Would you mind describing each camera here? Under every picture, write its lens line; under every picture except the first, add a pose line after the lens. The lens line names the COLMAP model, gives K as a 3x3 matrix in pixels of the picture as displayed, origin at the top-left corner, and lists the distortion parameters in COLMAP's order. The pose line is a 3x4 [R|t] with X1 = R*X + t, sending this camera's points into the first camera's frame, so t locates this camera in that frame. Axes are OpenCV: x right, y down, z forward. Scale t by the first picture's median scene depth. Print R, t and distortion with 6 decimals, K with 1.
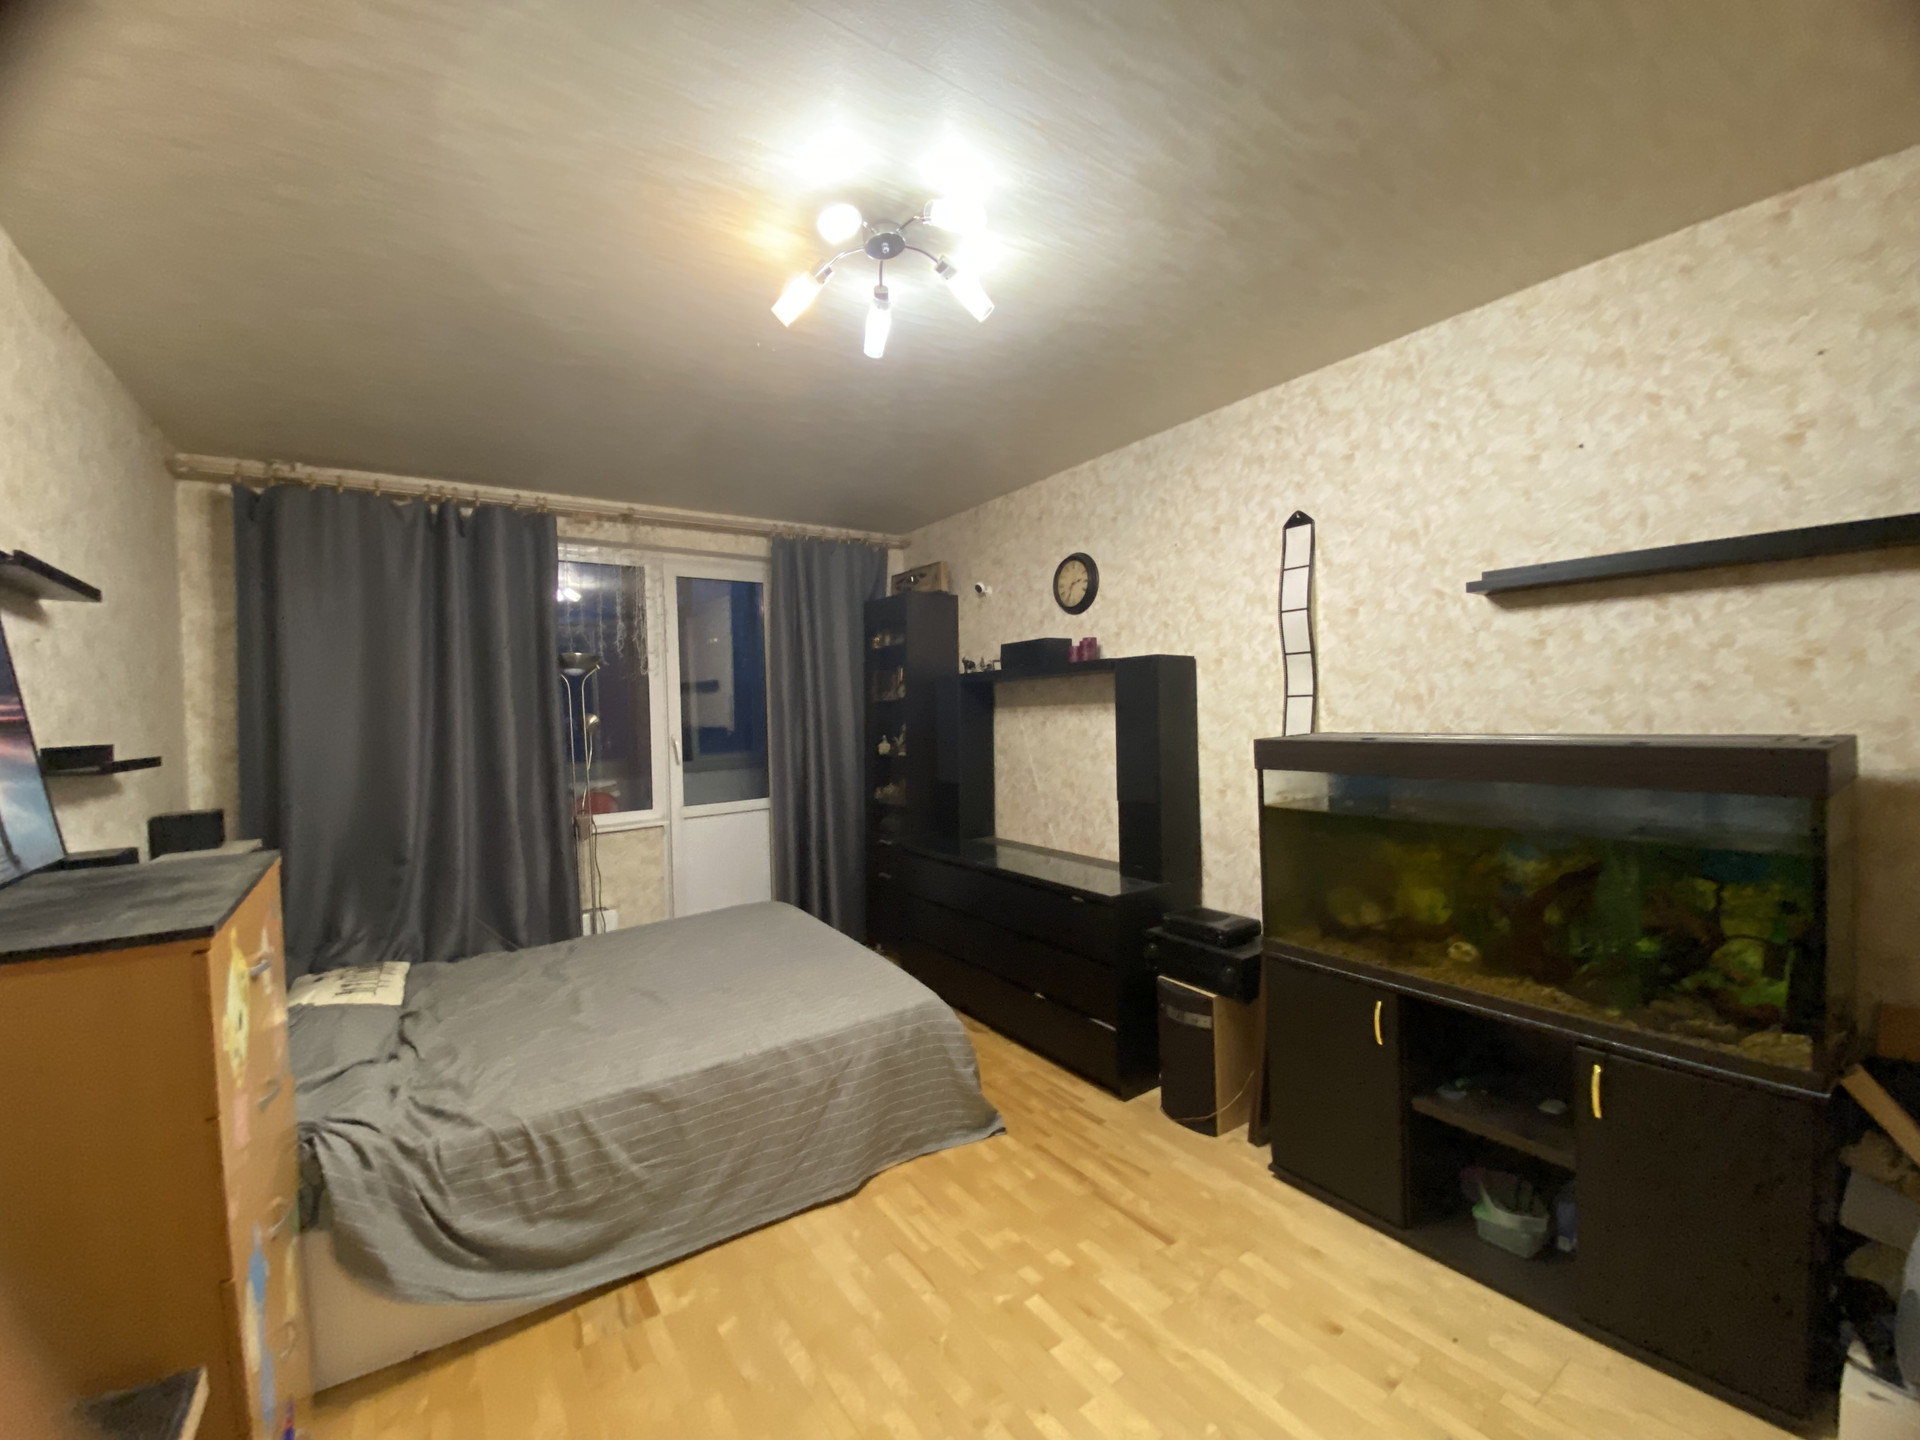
lens RADIAL K [[775.4, 0, 966.5], [0, 775.4, 720.5], [0, 0, 1]] dist [-0.010718, -0.008655]
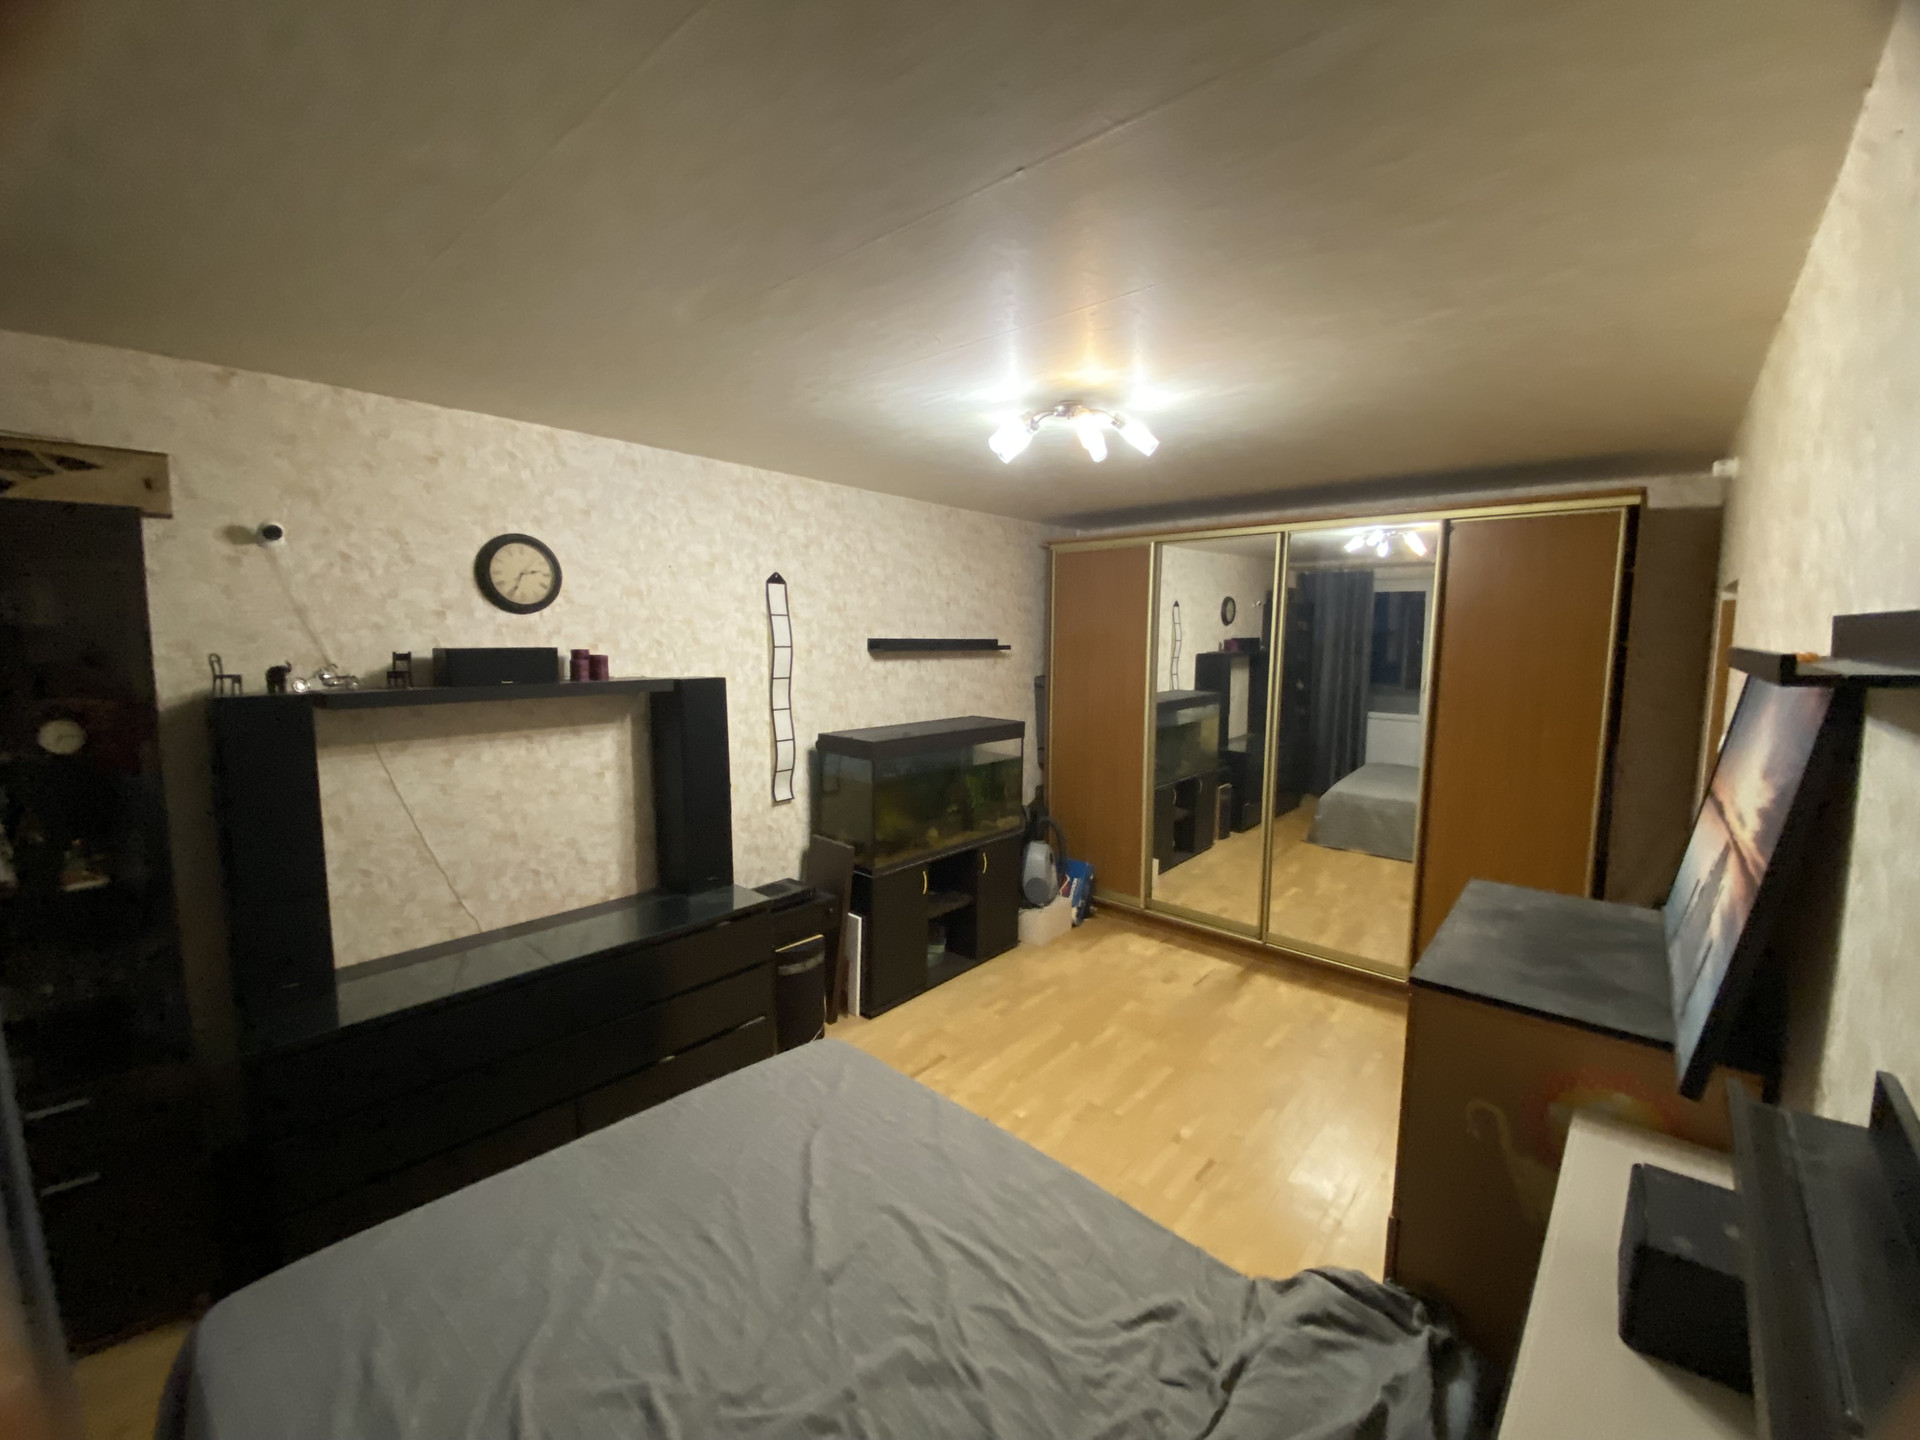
lens RADIAL K [[775.4, 0, 966.2], [0, 775.4, 726.1], [0, 0, 1]] dist [-0.010718, -0.008655]
pose [[-0.265107, -0.070454, 0.961642, -0.837761], [0.022807, 0.996590, 0.079302, -0.088715], [-0.963949, 0.042955, -0.262596, 0.901670]]
